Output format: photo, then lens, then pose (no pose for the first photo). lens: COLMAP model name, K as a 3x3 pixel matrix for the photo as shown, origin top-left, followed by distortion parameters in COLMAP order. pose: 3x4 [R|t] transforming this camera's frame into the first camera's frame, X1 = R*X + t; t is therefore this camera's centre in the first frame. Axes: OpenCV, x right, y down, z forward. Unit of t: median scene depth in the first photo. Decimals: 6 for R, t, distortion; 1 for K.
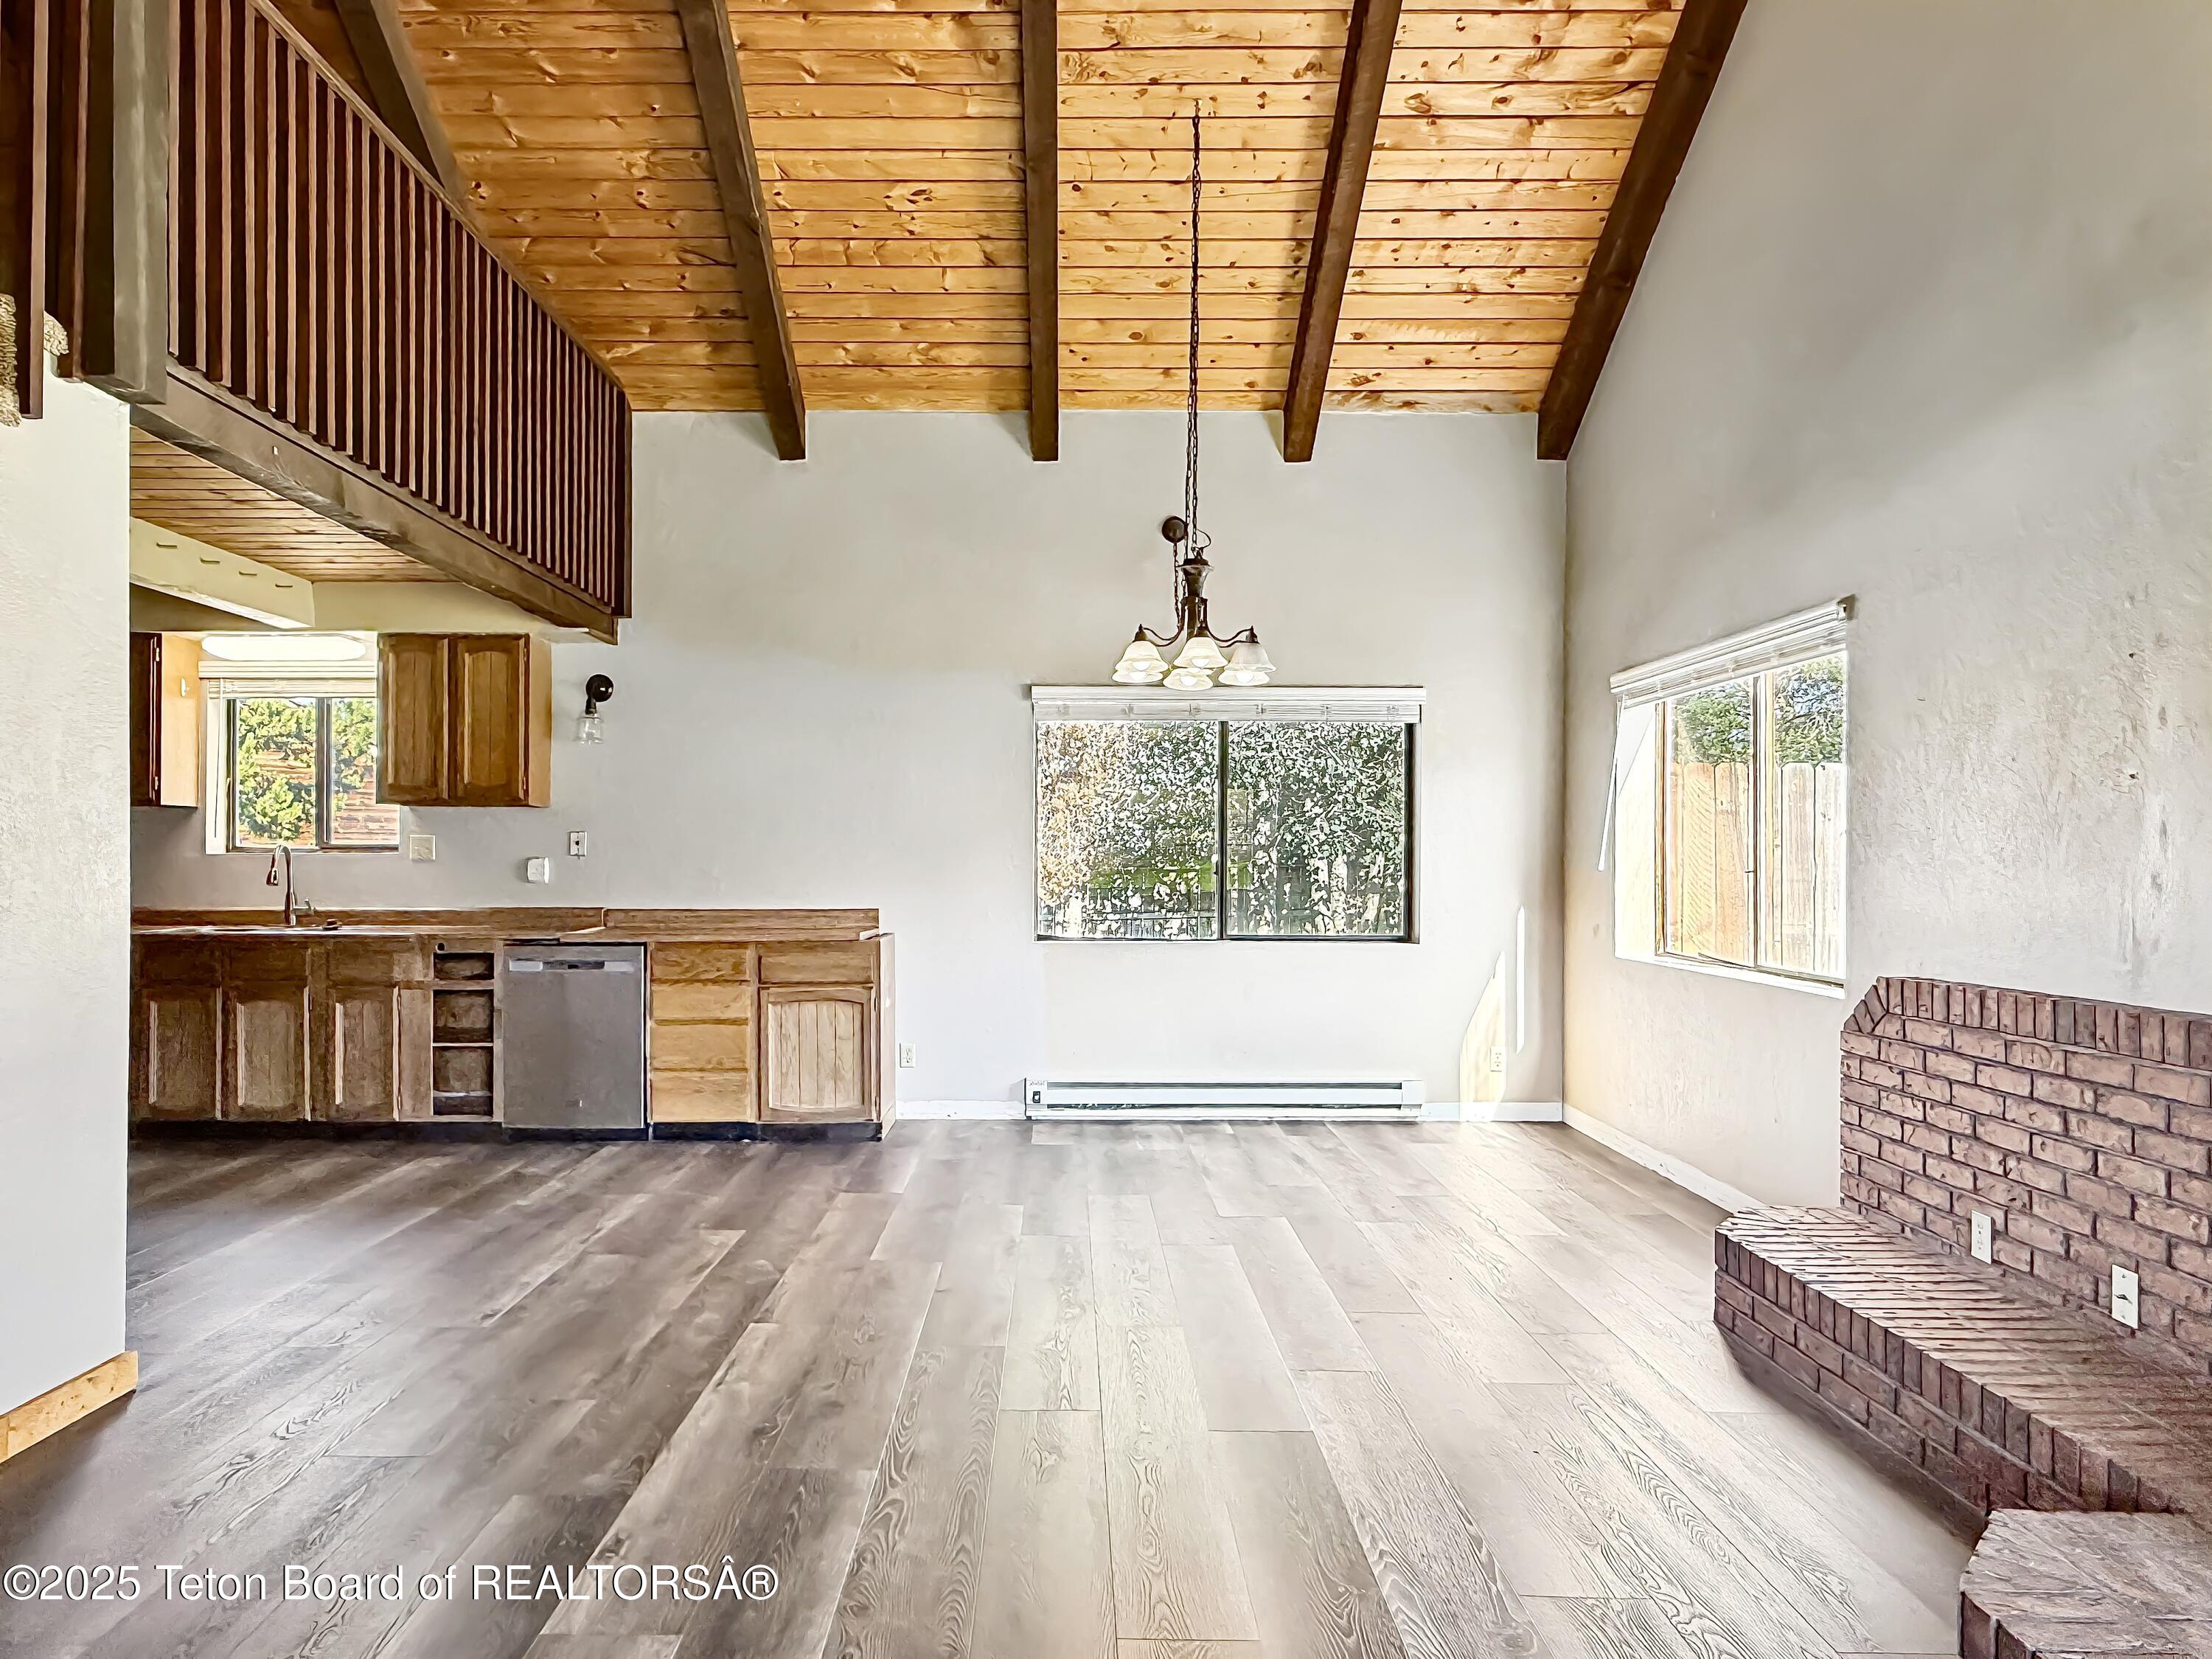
lens RADIAL K [[1477.6, 0, 1063.0], [0, 1477.6, 845.8], [0, 0, 1]] dist [-0.005735, 0.010118]
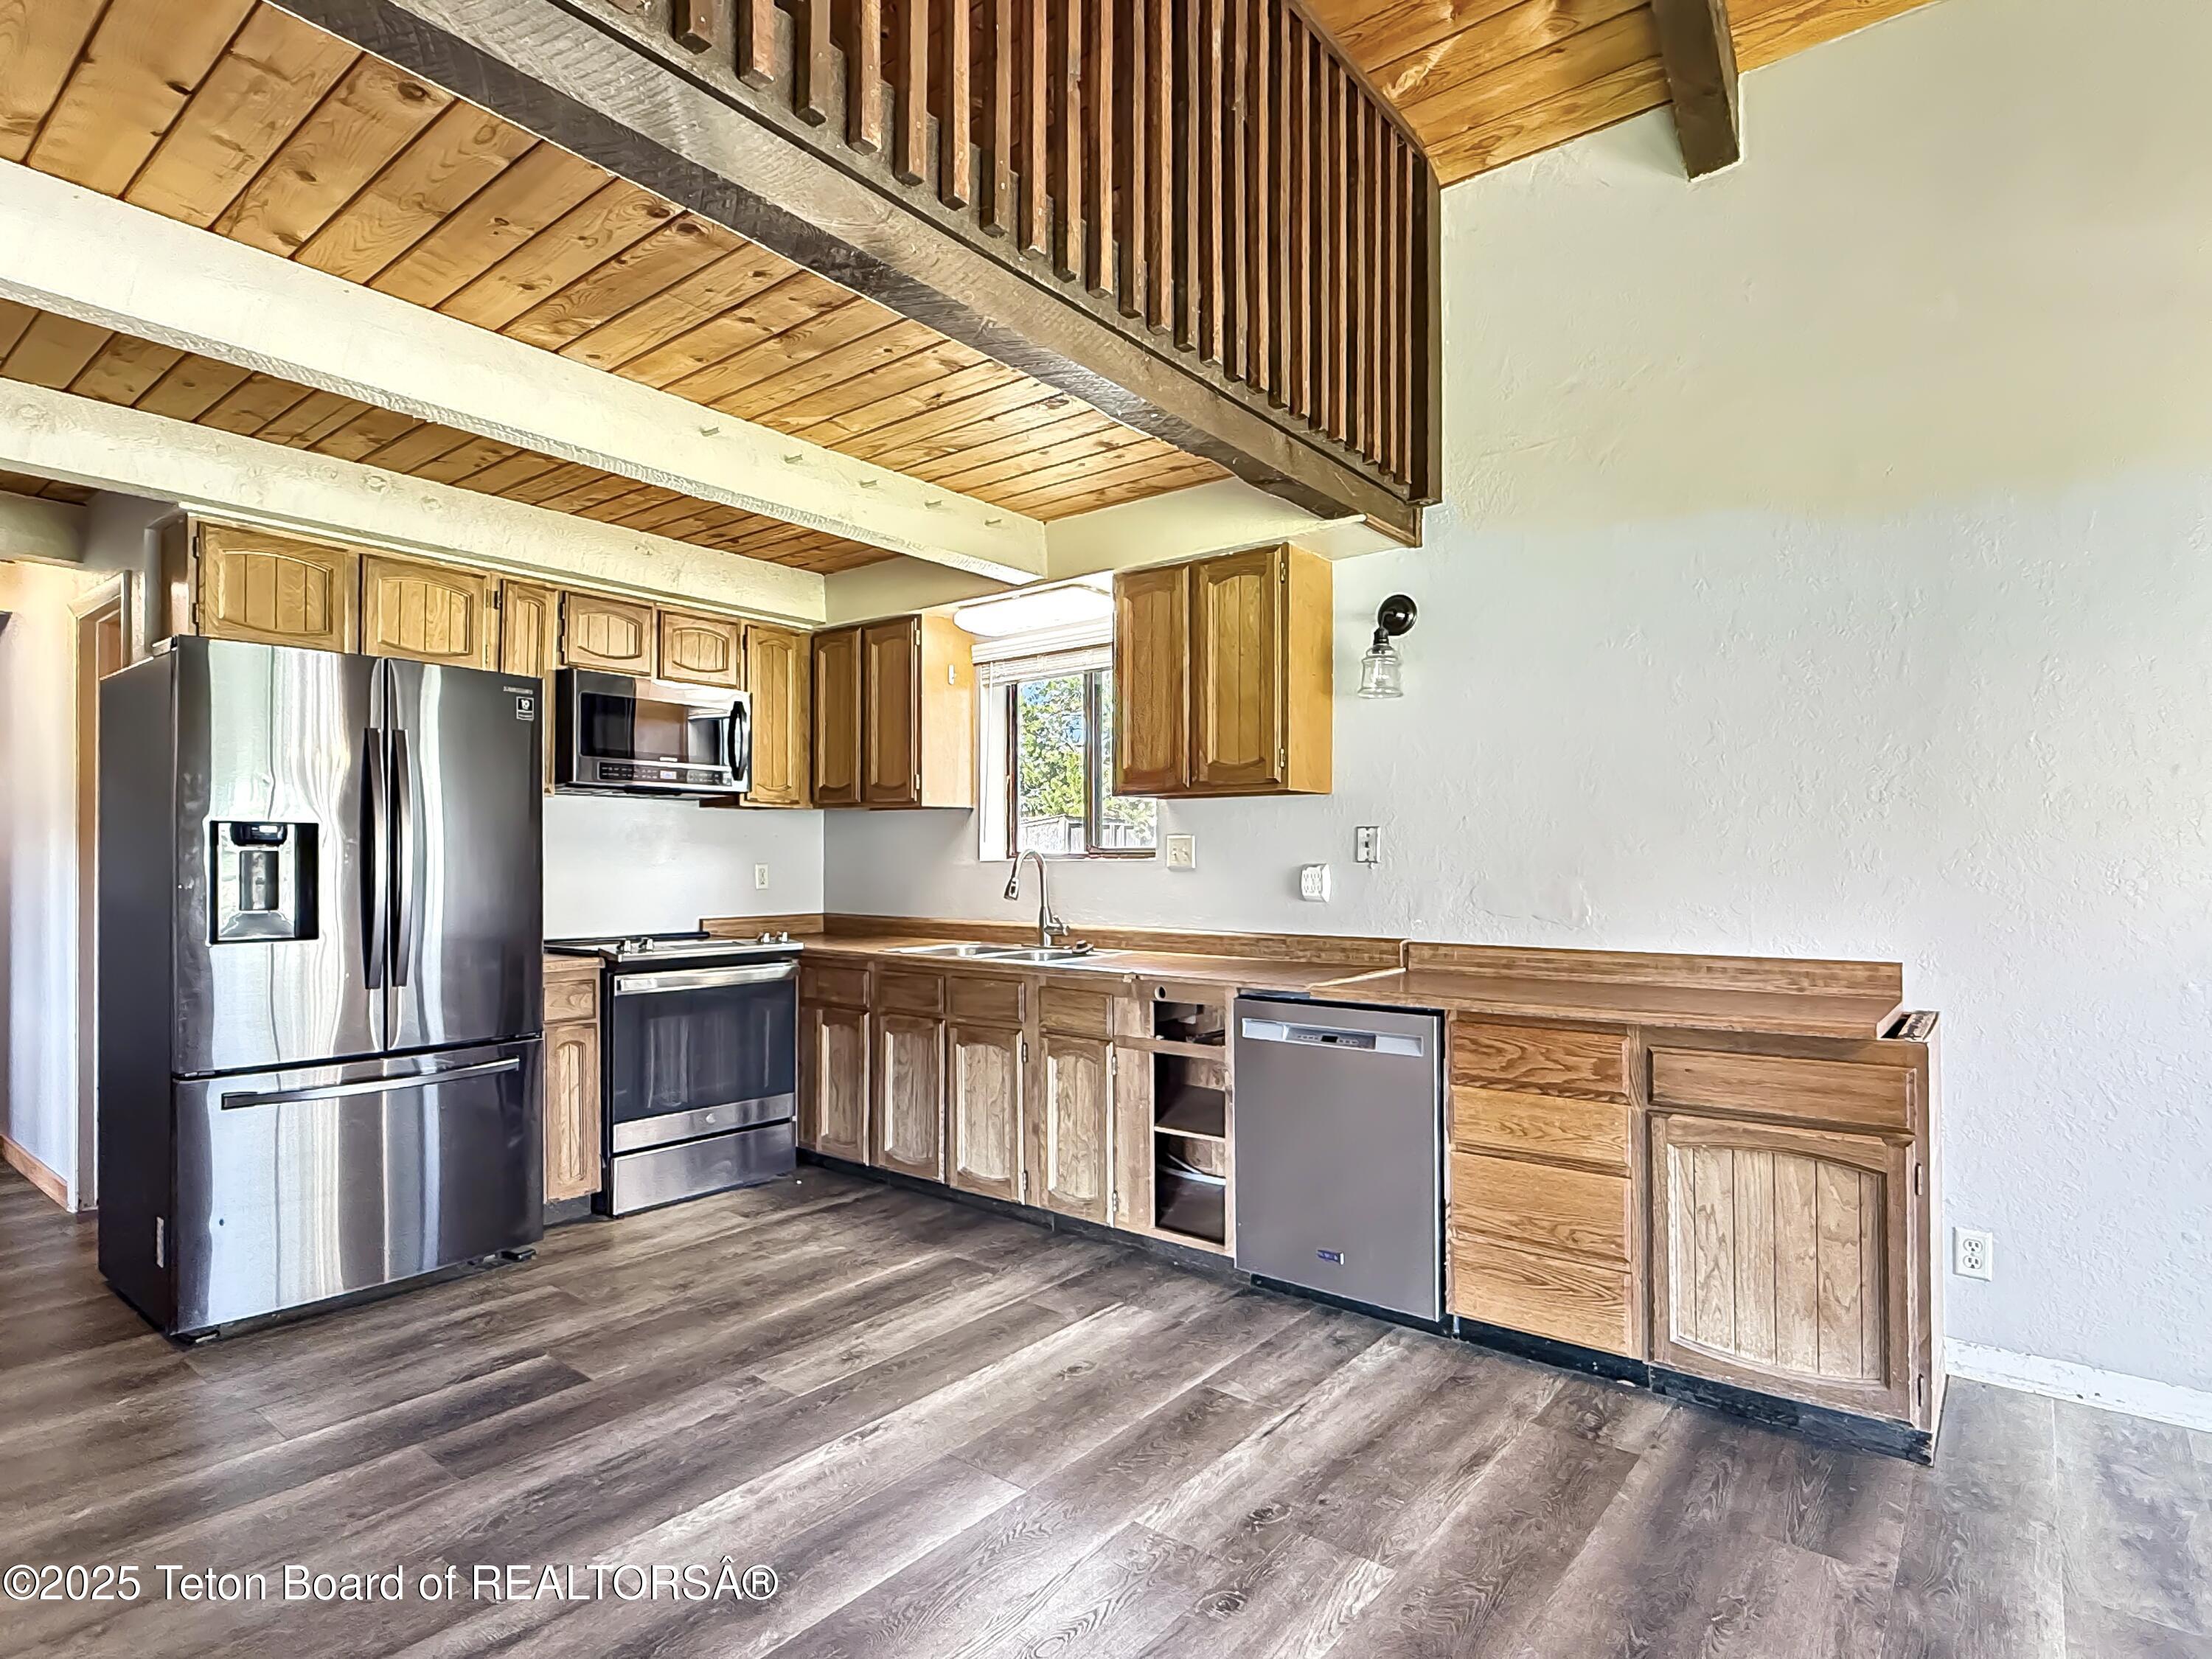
lens RADIAL K [[1200.5, 0, 1065.3], [0, 1200.5, 855.7], [0, 0, 1]] dist [-0.001747, 0.000402]
pose [[0.775438, -0.004251, -0.631409, -0.096386], [0.008266, 0.999960, 0.003419, 0.000529], [0.631369, -0.007871, 0.775442, 0.539559]]
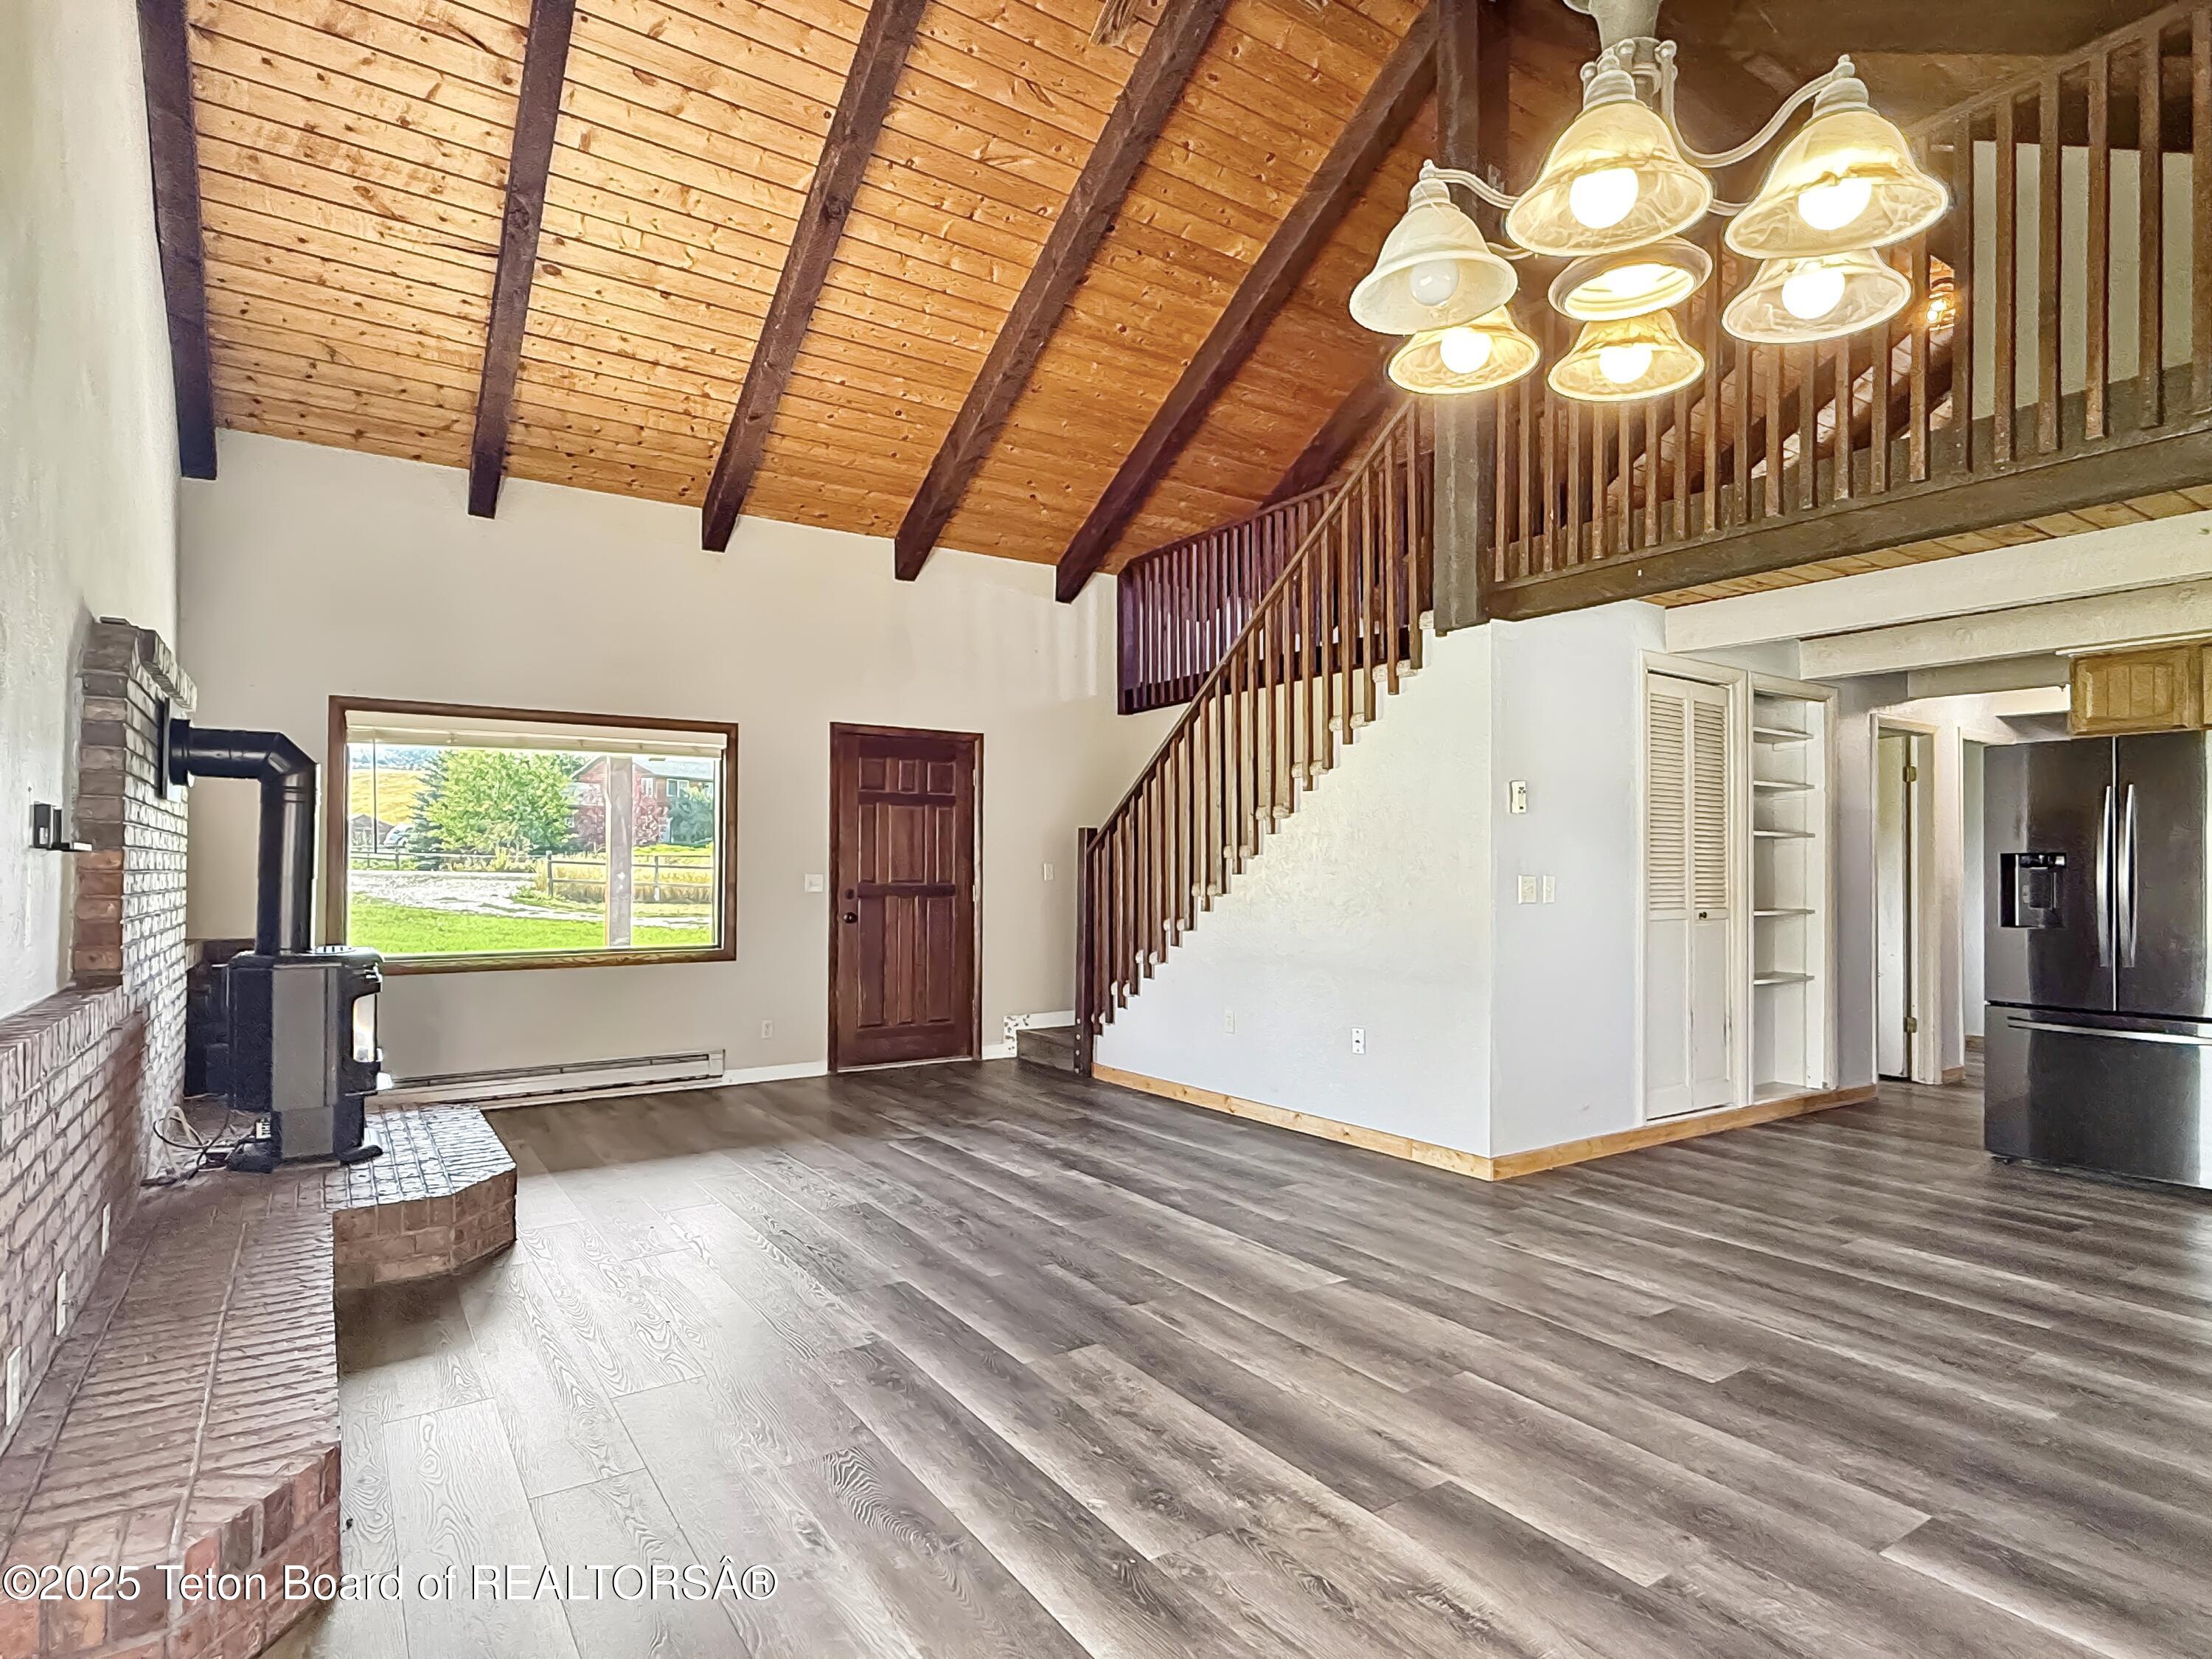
lens RADIAL K [[1164.3, 0, 1096.0], [0, 1164.3, 870.9], [0, 0, 1]] dist [-0.005533, 0.003157]
pose [[-0.830871, -0.008951, -0.556394, 0.284326], [-0.002670, 0.999923, -0.012099, 0.009171], [0.556459, -0.008567, -0.830831, 1.012340]]
